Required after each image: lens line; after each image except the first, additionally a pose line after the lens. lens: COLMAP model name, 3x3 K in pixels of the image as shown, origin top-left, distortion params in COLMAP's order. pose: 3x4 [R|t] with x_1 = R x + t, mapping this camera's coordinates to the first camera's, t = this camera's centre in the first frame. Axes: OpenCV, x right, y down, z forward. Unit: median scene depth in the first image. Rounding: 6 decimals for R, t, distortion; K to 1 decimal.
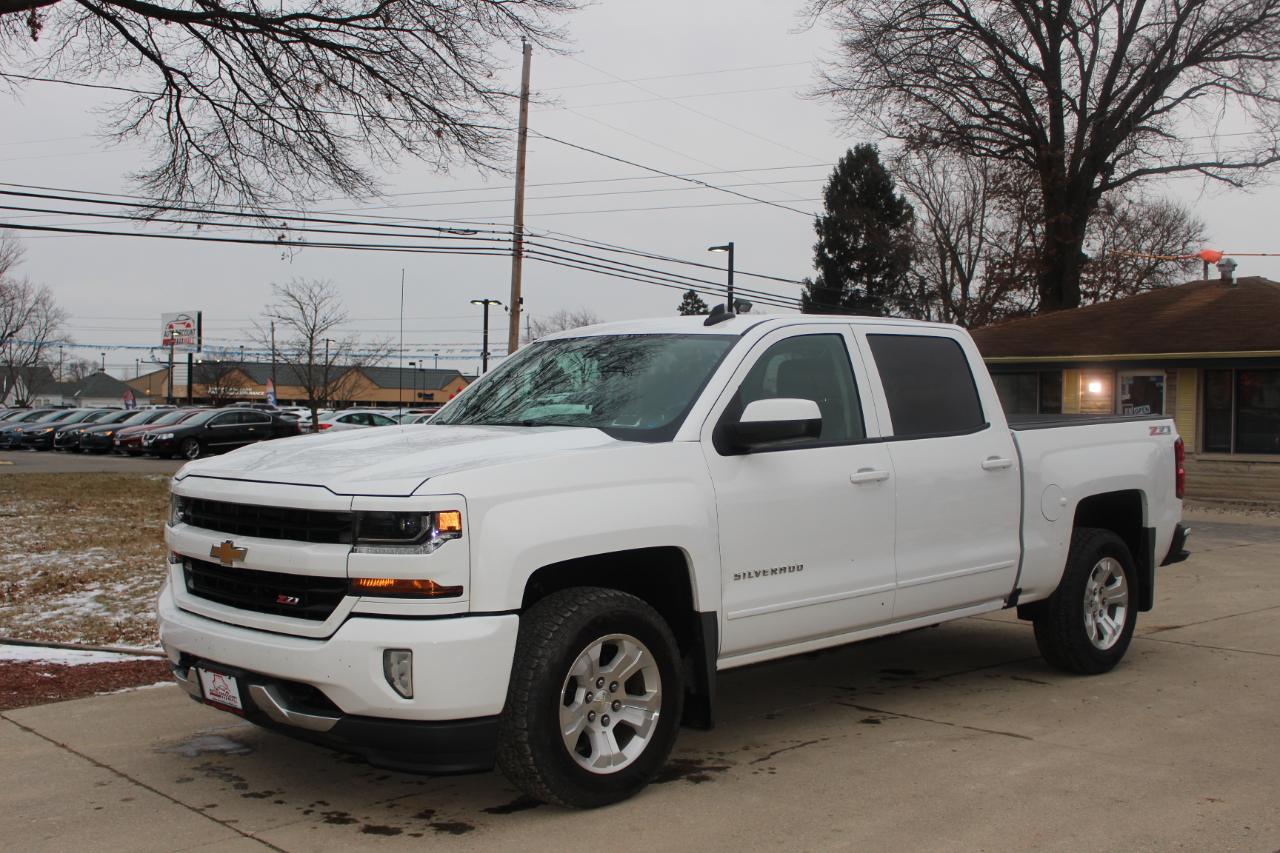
lens RADIAL K [[1431.4, 0, 640.0], [0, 1431.4, 426.5], [0, 0, 1]] dist [-0.082232, -0.014294]
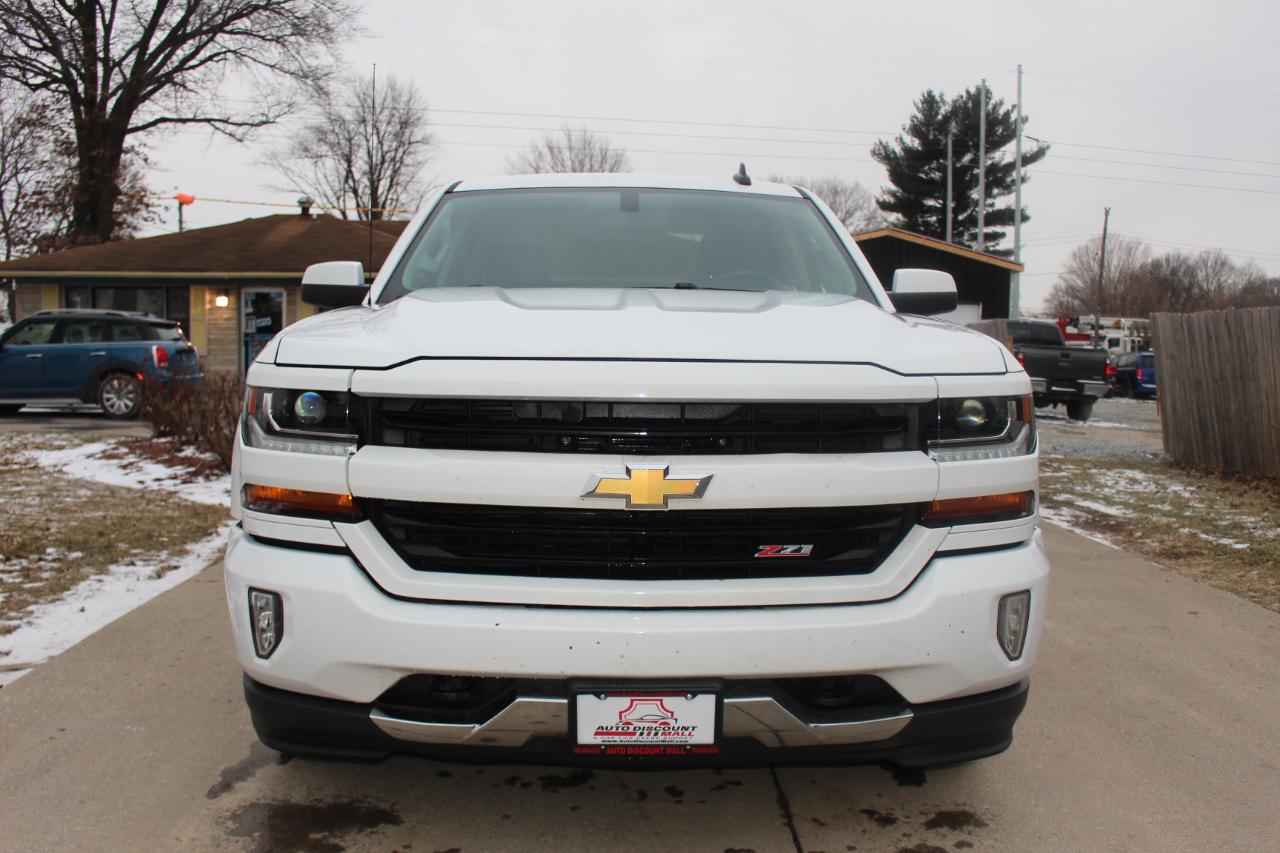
lens RADIAL K [[1157.9, 0, 640.0], [0, 1157.9, 426.5], [0, 0, 1]] dist [-0.144186, 0.135312]
pose [[0.675111, -0.055199, 0.735649, -0.414537], [0.001795, 0.997317, 0.073186, 0.019762], [-0.737714, -0.048089, 0.673398, 0.451466]]
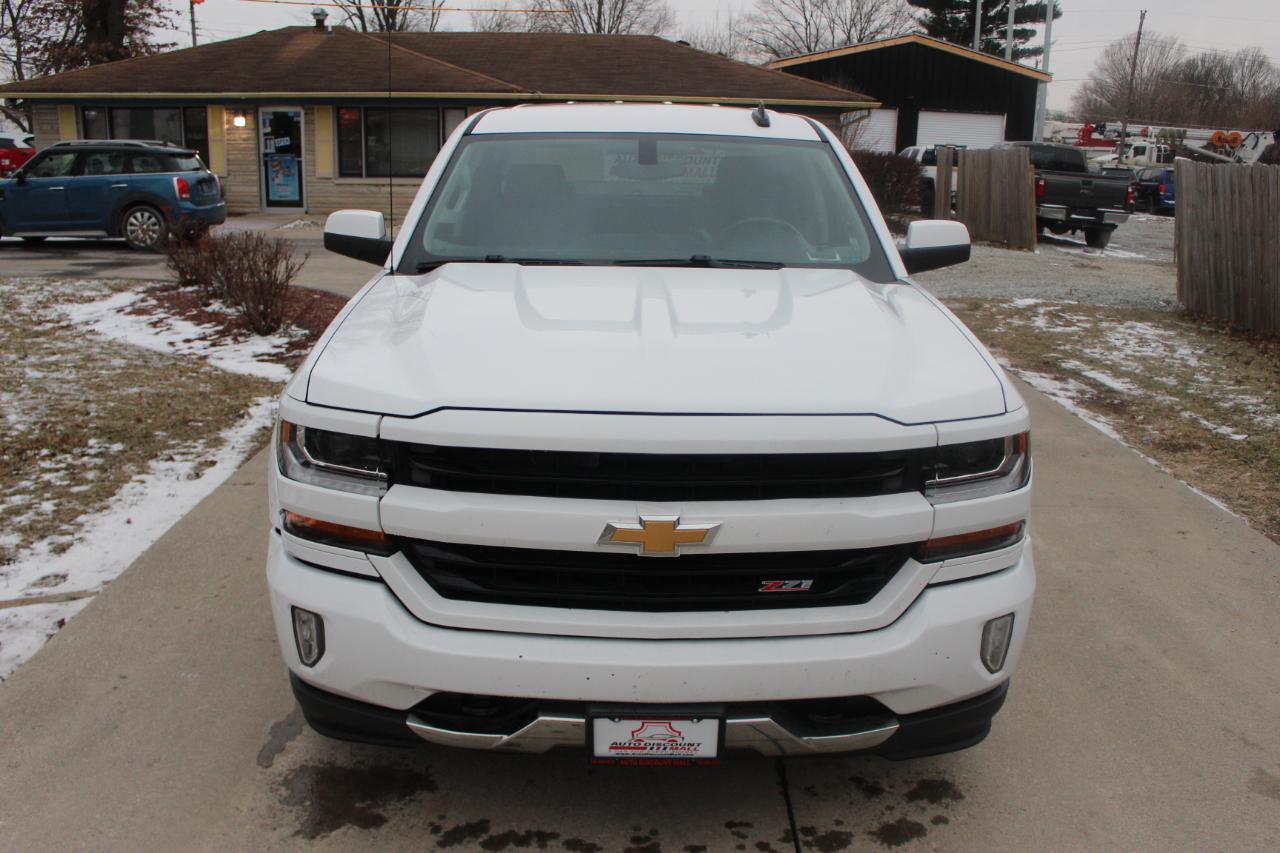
lens RADIAL K [[1140.0, 0, 640.0], [0, 1140.0, 426.5], [0, 0, 1]] dist [-0.135082, 0.117331]
pose [[0.687729, -0.178059, 0.703792, -0.414474], [-0.005140, 0.968236, 0.249986, -0.051664], [-0.725949, -0.175540, 0.664969, 0.450105]]
